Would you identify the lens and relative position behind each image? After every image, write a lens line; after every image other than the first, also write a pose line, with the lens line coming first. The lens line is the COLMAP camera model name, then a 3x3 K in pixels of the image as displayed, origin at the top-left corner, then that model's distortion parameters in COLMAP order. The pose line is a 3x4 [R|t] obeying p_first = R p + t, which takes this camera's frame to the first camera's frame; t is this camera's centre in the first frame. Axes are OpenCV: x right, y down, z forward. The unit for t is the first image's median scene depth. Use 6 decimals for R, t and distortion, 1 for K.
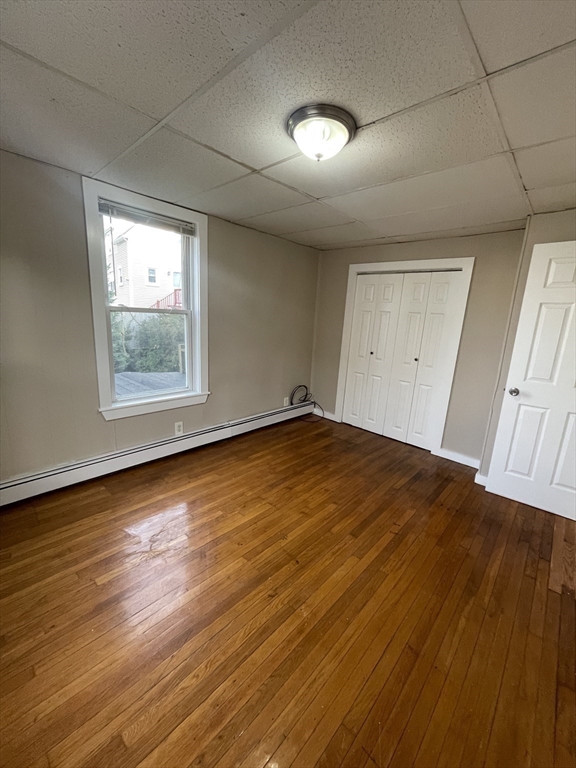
lens RADIAL K [[310.3, 0, 284.3], [0, 310.3, 378.7], [0, 0, 1]] dist [-0.003648, 0.001184]
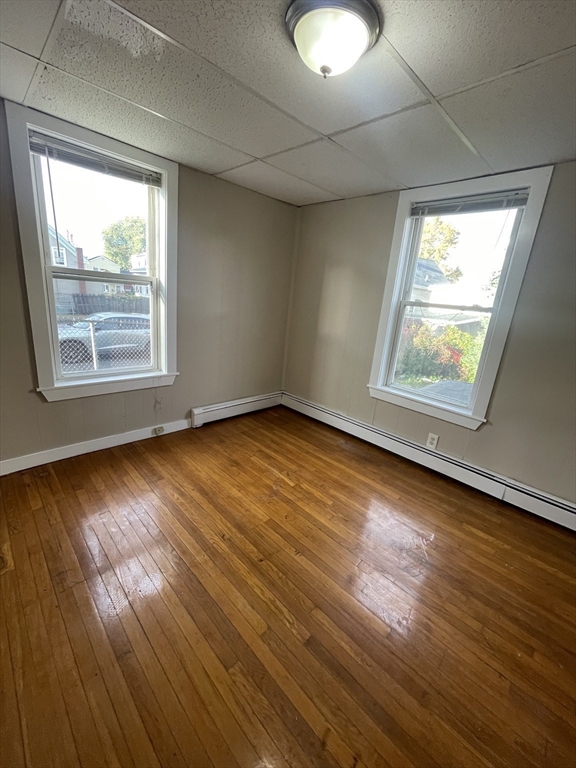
lens RADIAL K [[310.3, 0, 290.4], [0, 310.3, 378.7], [0, 0, 1]] dist [-0.003648, 0.001184]
pose [[-0.019960, 0.213166, -0.976812, 0.805999], [-0.284373, 0.935443, 0.209949, -0.123912], [0.958506, 0.281970, 0.041948, 0.881551]]
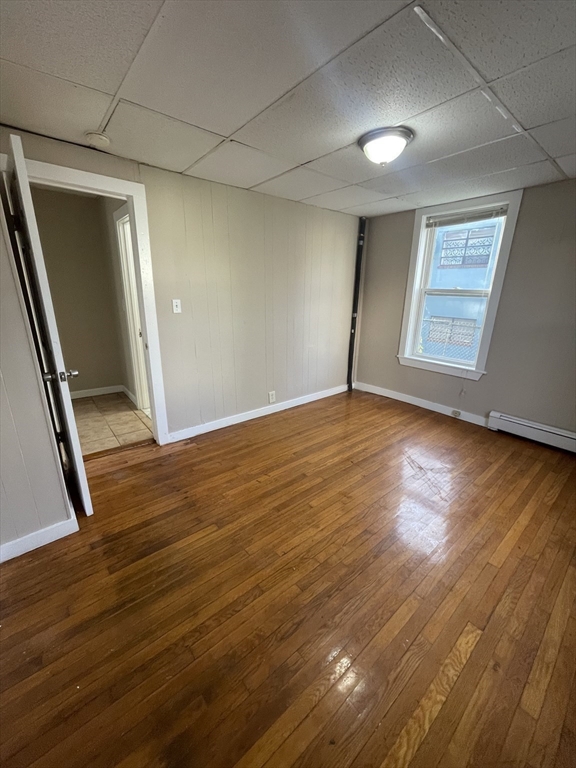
lens RADIAL K [[310.3, 0, 291.4], [0, 310.3, 383.0], [0, 0, 1]] dist [-0.003648, 0.001184]
pose [[-0.991918, -0.097635, 0.081036, 0.236345], [-0.047419, 0.877635, 0.476978, -0.398668], [-0.117690, 0.469280, -0.875172, 2.091192]]
